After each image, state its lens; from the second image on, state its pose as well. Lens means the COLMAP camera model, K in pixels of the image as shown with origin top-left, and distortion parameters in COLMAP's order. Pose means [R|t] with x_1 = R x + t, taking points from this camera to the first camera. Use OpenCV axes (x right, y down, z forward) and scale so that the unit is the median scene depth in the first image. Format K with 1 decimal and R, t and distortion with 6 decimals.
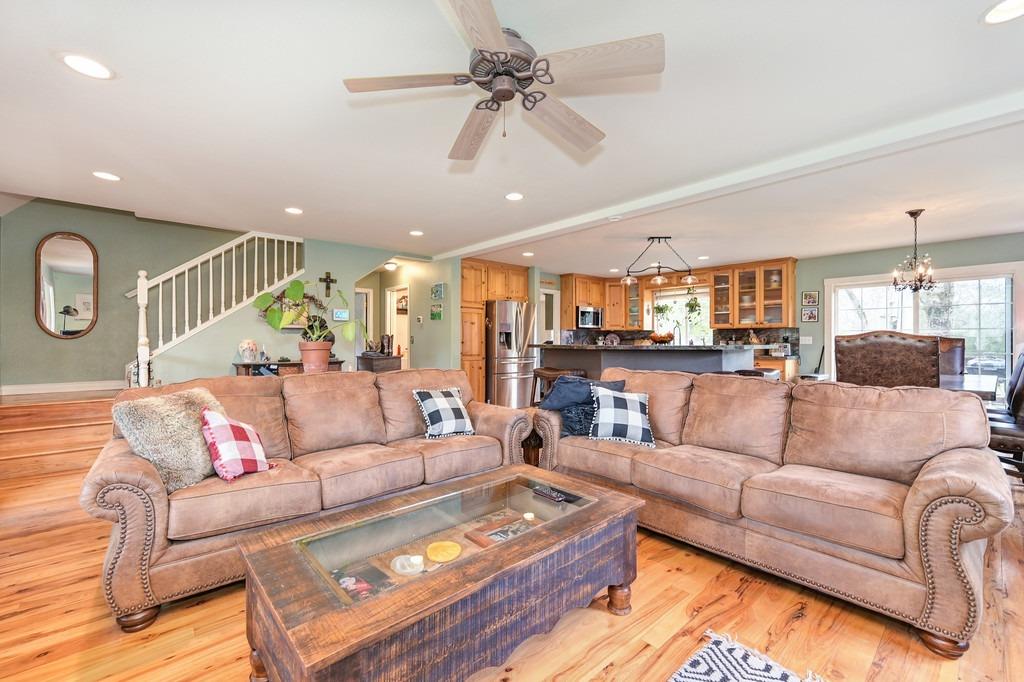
lens RADIAL K [[428.2, 0, 516.8], [0, 428.2, 340.7], [0, 0, 1]] dist [0.000852, 0.000023]
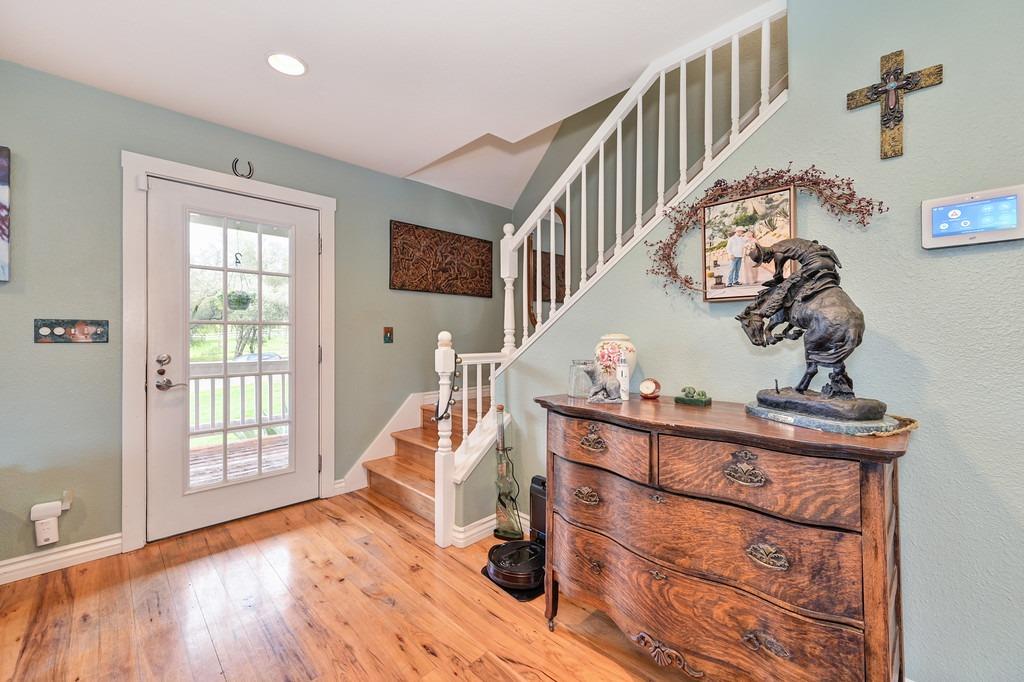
lens RADIAL K [[414.6, 0, 510.7], [0, 414.6, 334.9], [0, 0, 1]] dist [-0.000019, -0.000043]
pose [[0.042028, -0.004724, -0.999105, -0.173246], [-0.003083, 0.999983, -0.004858, -0.000843], [0.999112, 0.003285, 0.042013, 0.615711]]
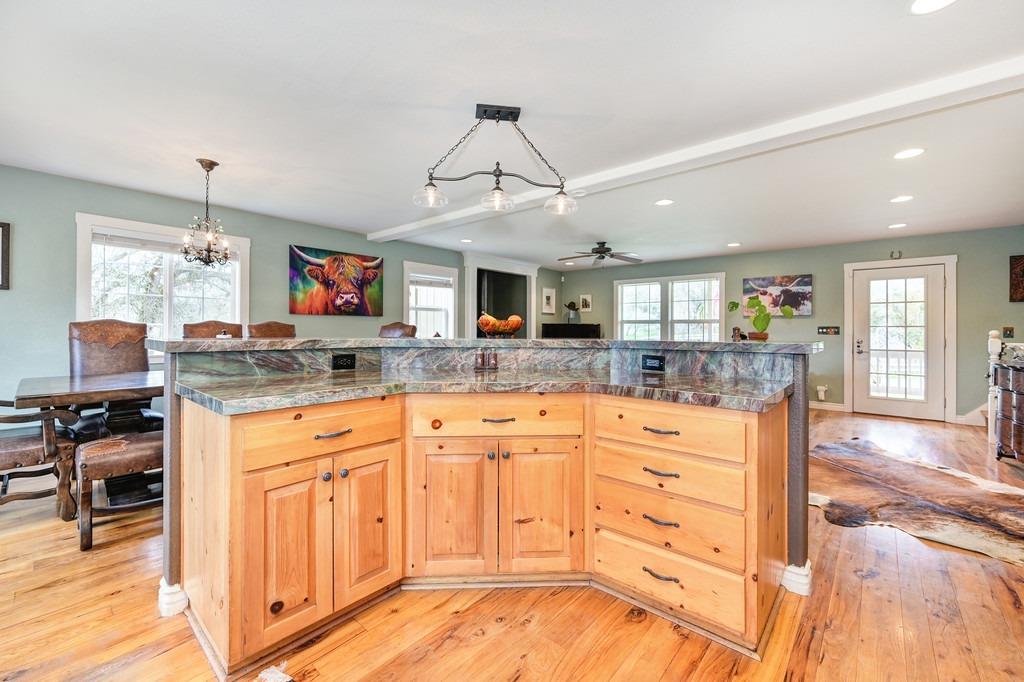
lens RADIAL K [[421.1, 0, 512.1], [0, 421.1, 328.6], [0, 0, 1]] dist [-0.000176, 0.000012]
pose [[-0.993173, -0.008539, -0.116338, 0.279425], [-0.008341, 0.999963, -0.002195, -0.000309], [0.116353, -0.001210, -0.993207, 1.114713]]
